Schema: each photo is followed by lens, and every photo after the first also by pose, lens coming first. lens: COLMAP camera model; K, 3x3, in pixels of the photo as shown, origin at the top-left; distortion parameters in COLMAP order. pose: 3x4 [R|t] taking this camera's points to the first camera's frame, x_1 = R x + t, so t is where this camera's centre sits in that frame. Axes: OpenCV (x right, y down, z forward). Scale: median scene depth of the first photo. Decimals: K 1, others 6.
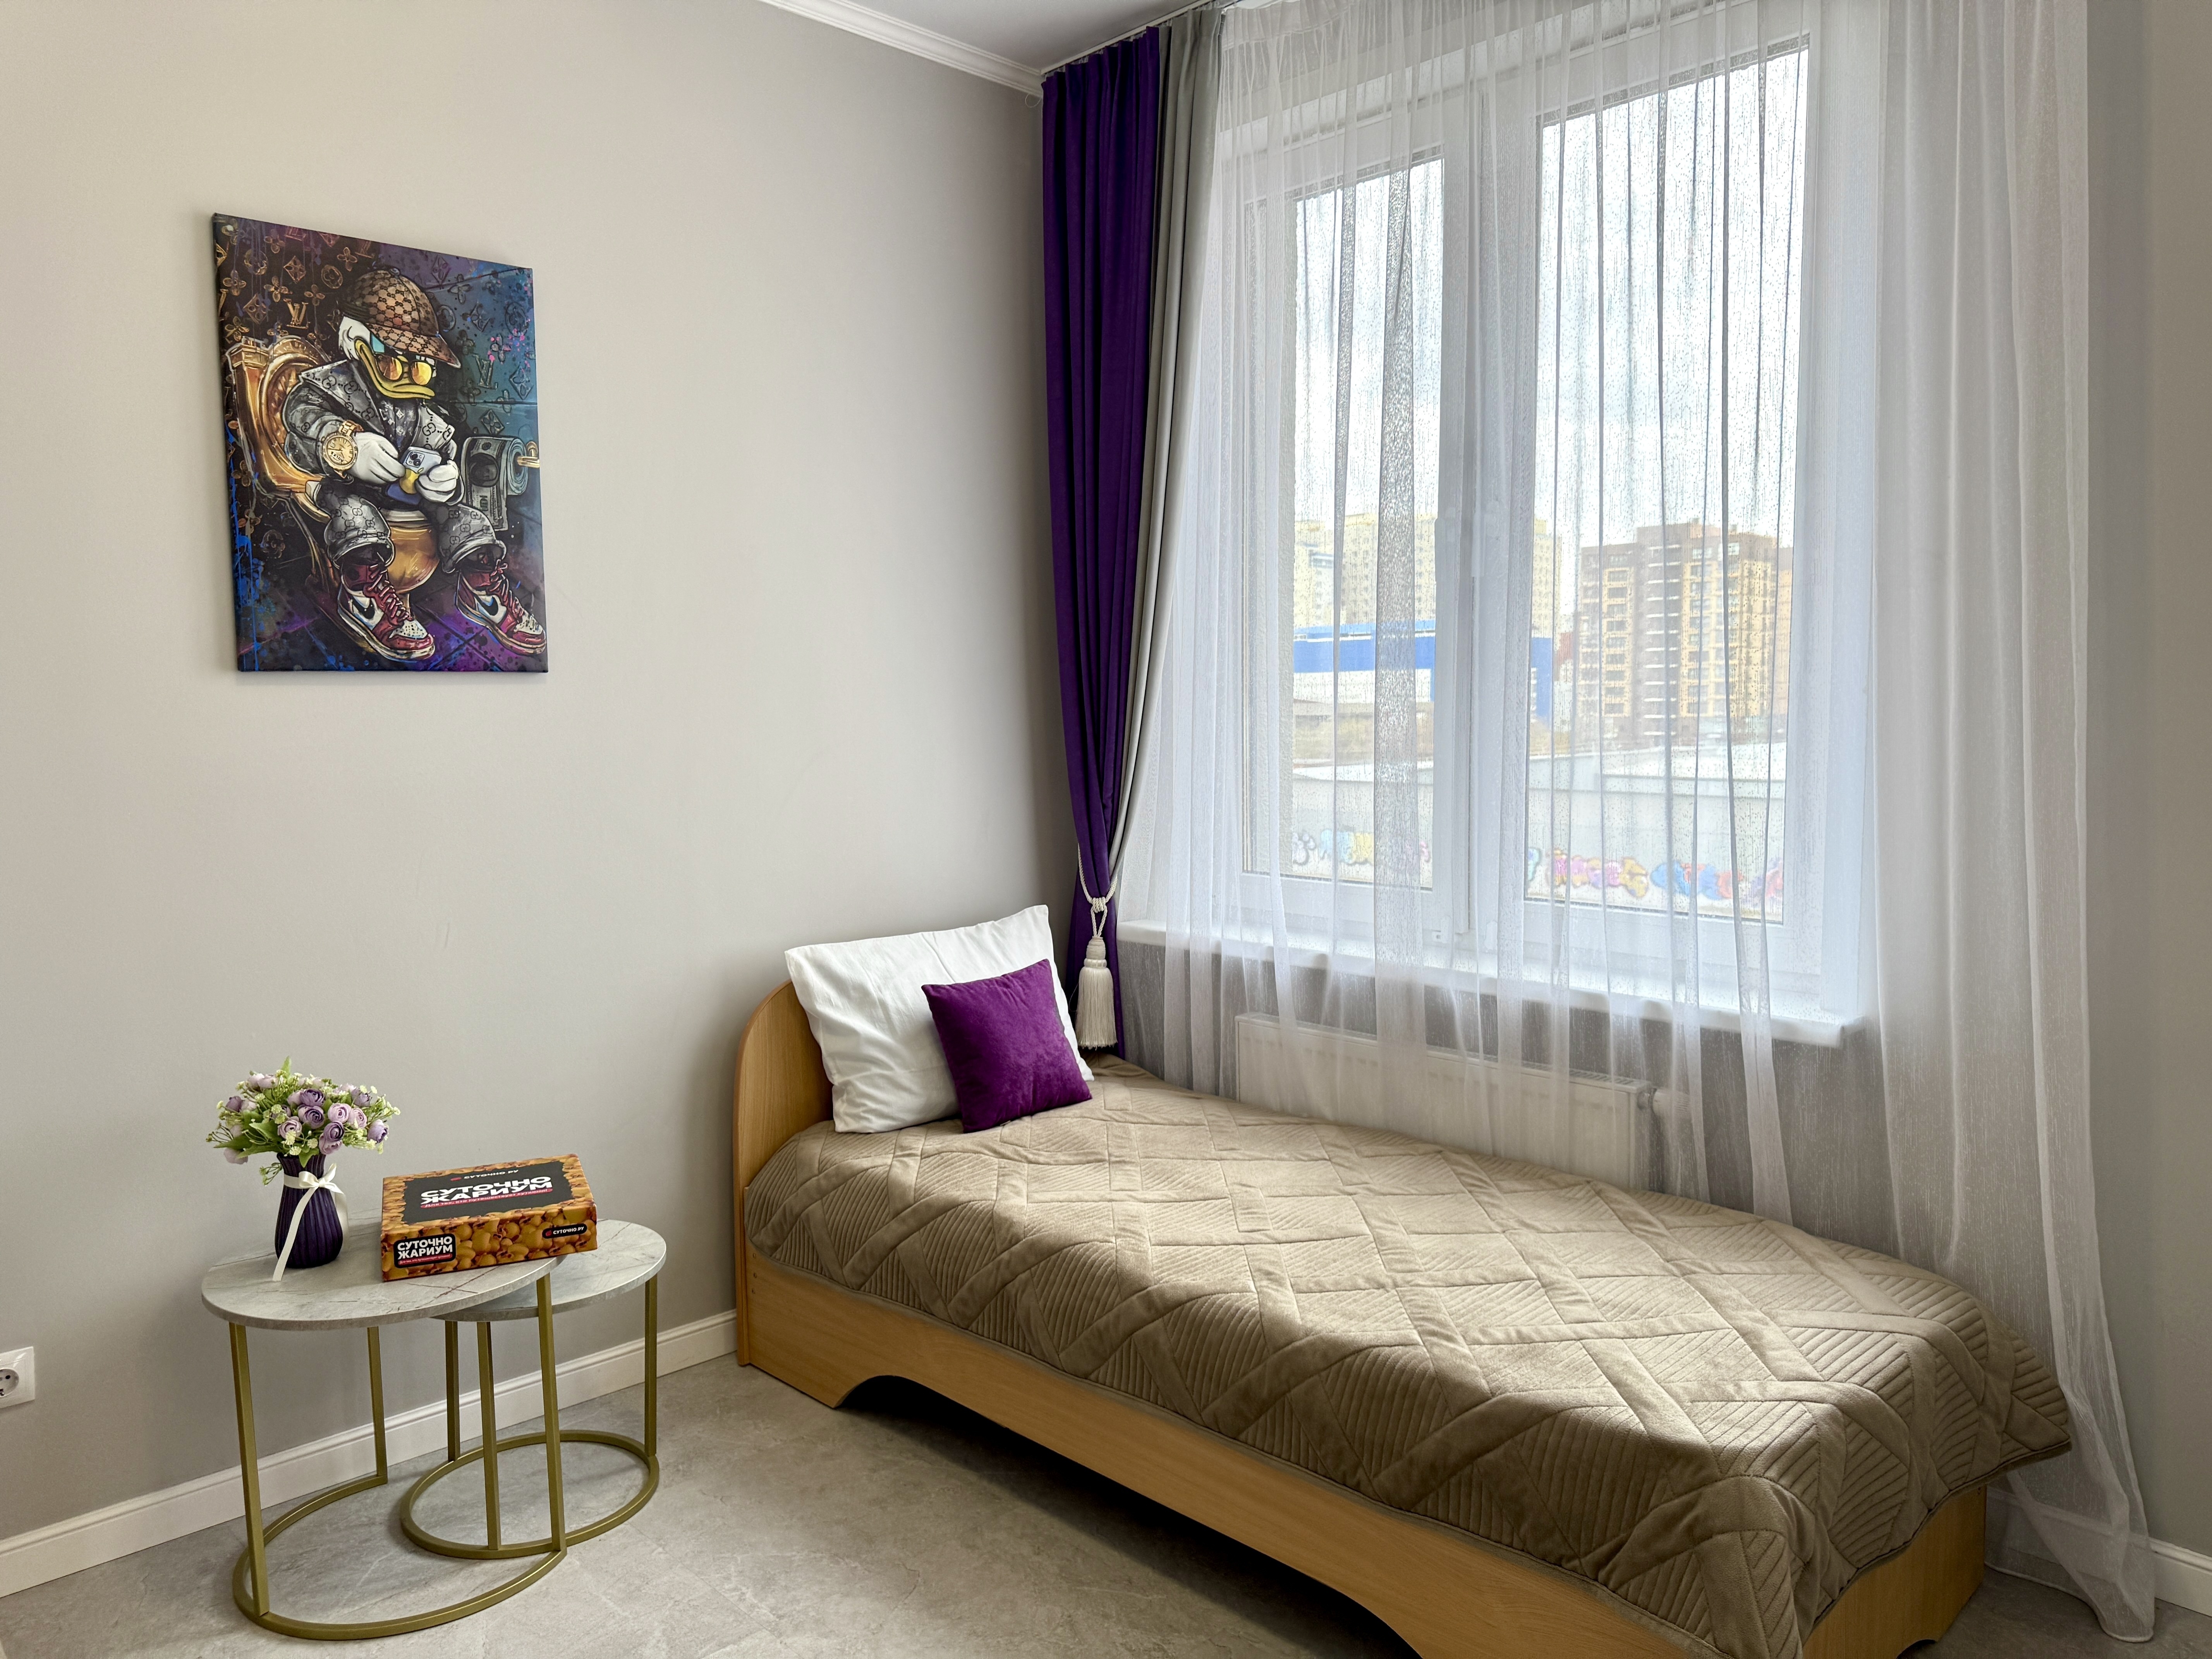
lens RADIAL K [[1549.3, 0, 1094.9], [0, 1549.3, 822.6], [0, 0, 1]] dist [0.043155, -0.062202]
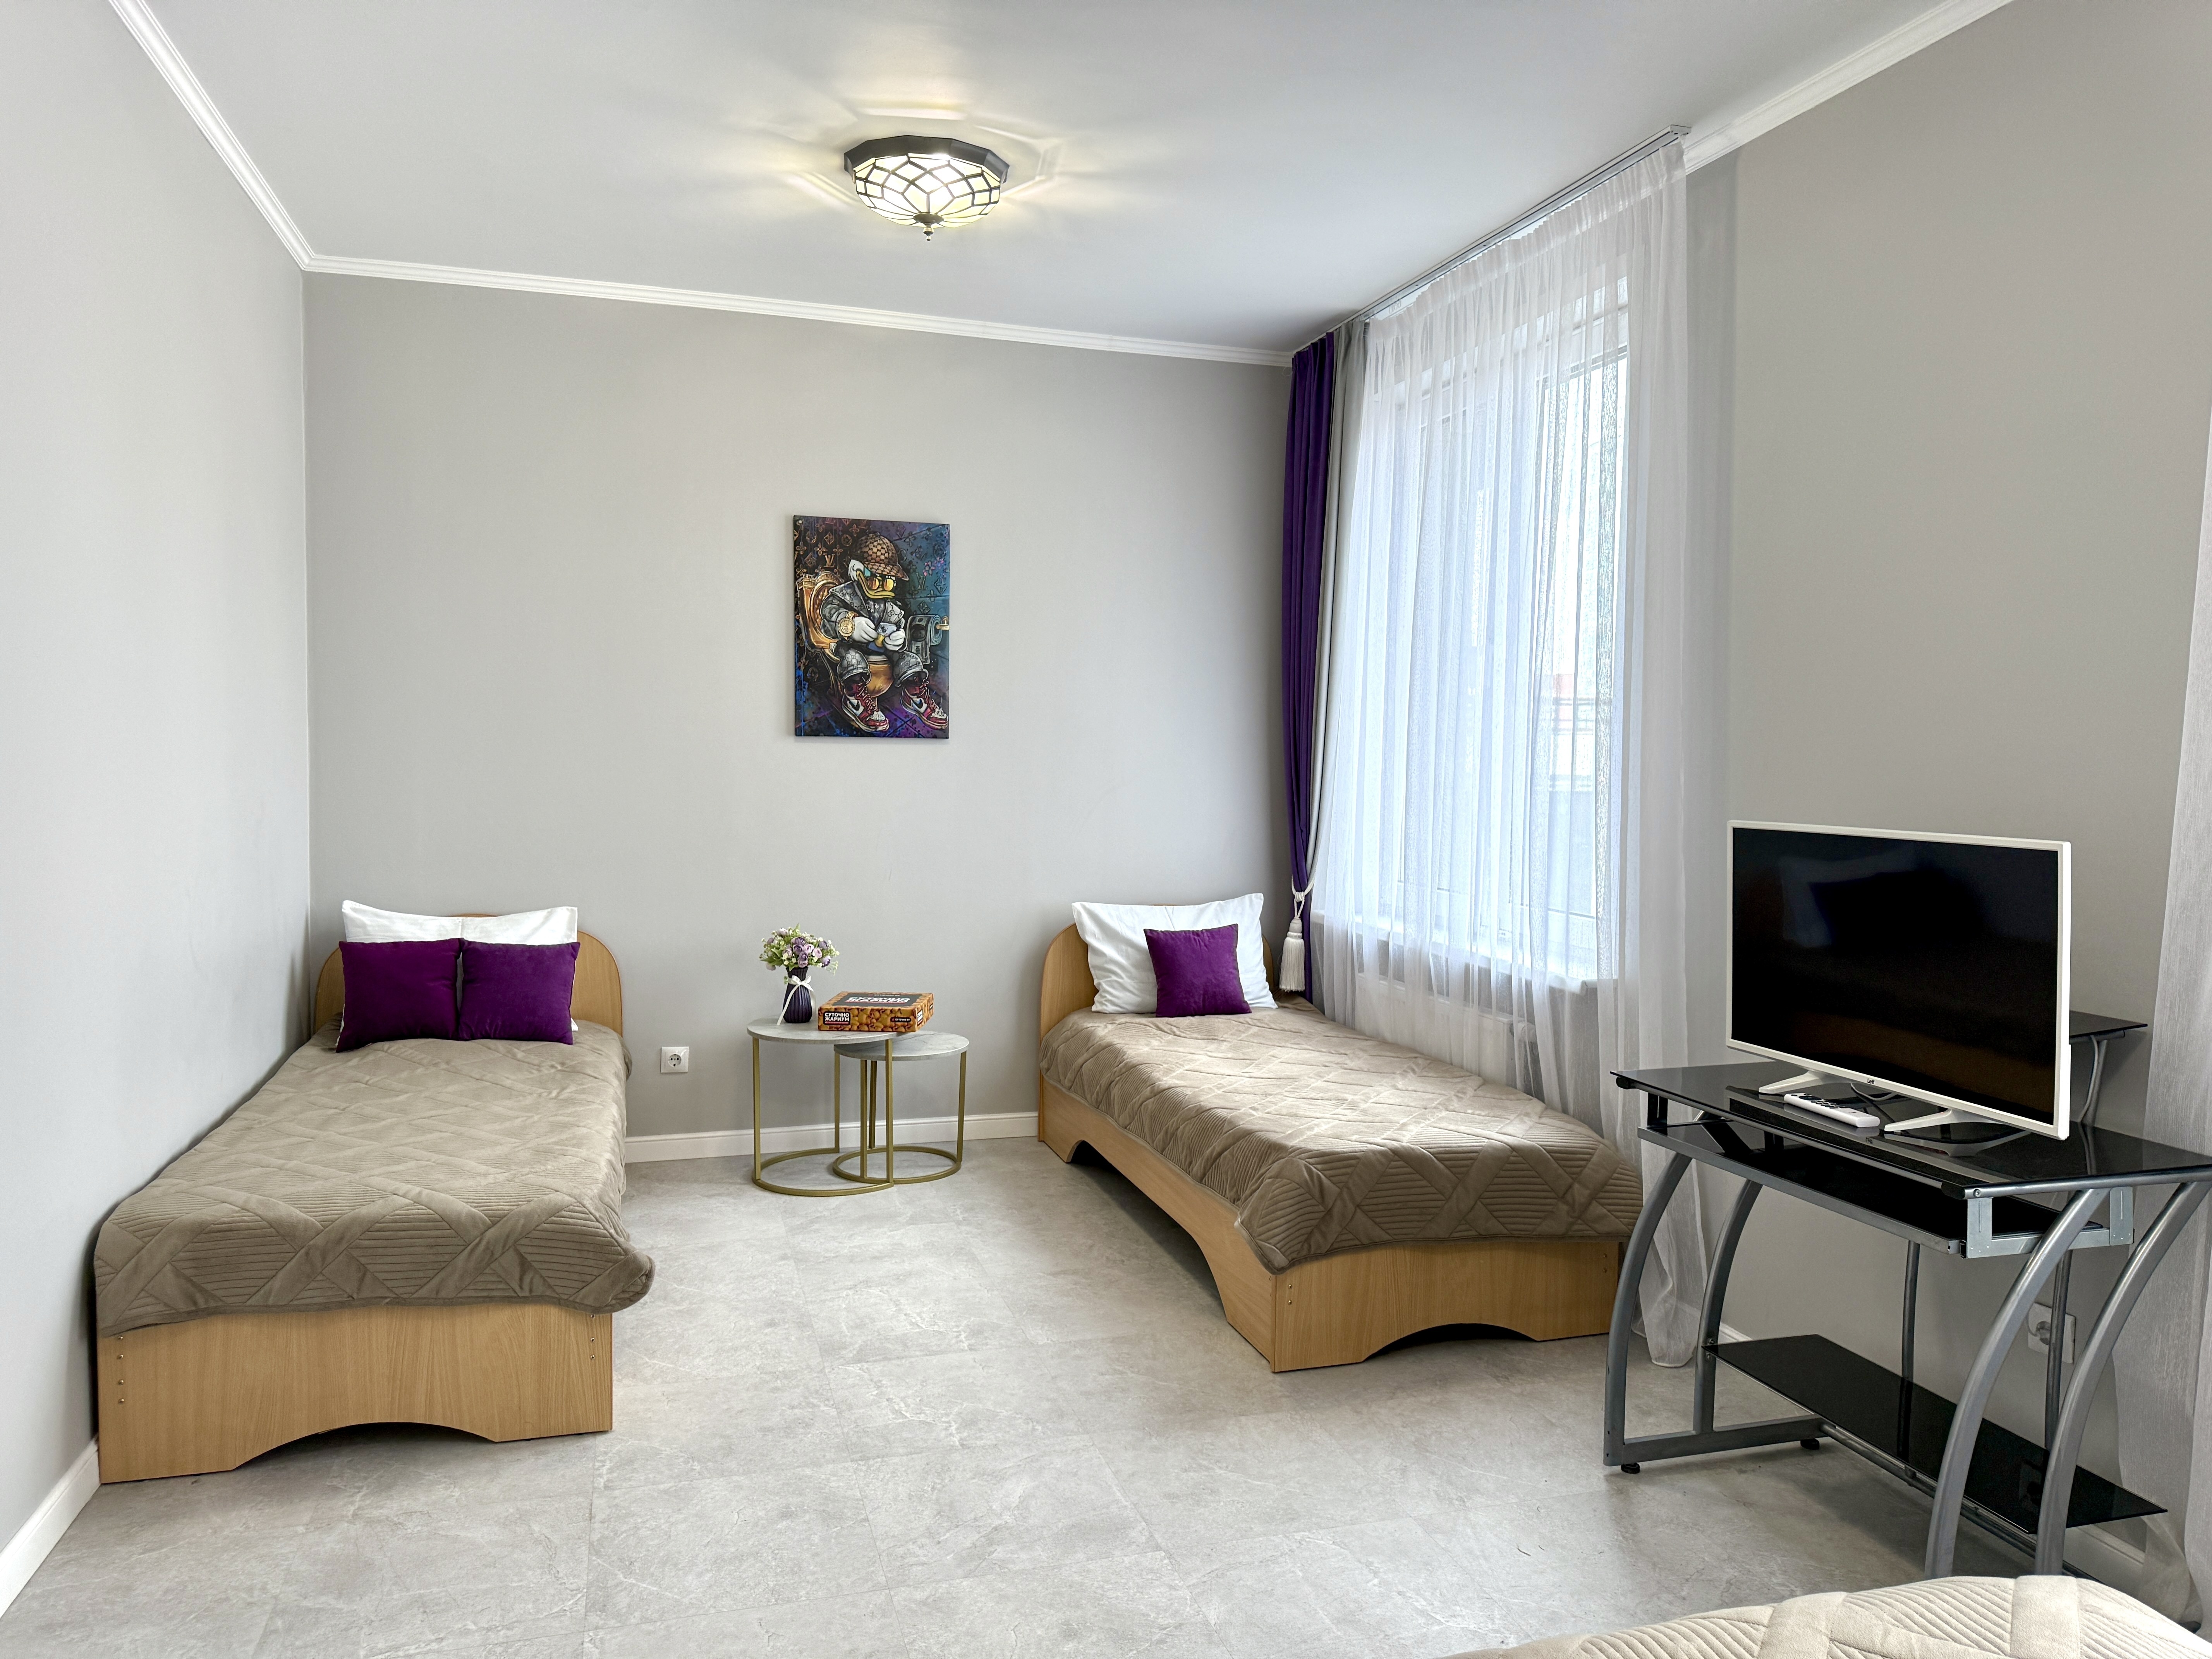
lens RADIAL K [[1549.3, 0, 1106.4], [0, 1549.3, 845.3], [0, 0, 1]] dist [0.043155, -0.062202]
pose [[0.887962, 0.055227, -0.456590, 0.715748], [-0.063653, 0.997967, -0.003082, 0.025443], [0.455491, 0.031800, 0.889672, -0.592219]]
